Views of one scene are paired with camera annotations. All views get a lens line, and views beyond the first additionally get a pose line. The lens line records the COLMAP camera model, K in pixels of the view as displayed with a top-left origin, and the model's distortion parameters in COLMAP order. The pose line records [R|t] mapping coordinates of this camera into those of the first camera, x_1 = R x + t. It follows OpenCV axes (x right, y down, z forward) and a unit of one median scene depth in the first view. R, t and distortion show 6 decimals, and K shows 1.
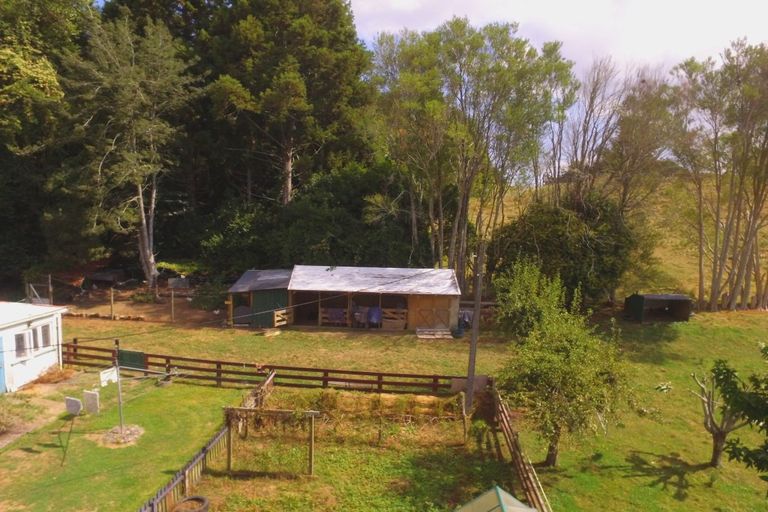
lens RADIAL K [[504.8, 0, 384.0], [0, 504.8, 256.0], [0, 0, 1]] dist [-0.103409, 0.081941]
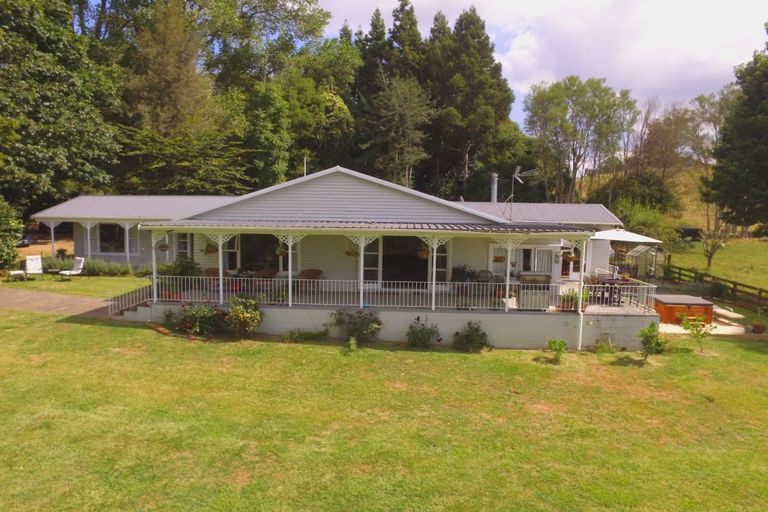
lens RADIAL K [[504.8, 0, 384.0], [0, 504.8, 256.0], [0, 0, 1]] dist [-0.103409, 0.081941]
pose [[0.999429, -0.002798, -0.033678, -0.474422], [0.002724, 0.999994, -0.002224, 0.185073], [0.033684, 0.002131, 0.999430, -0.826677]]
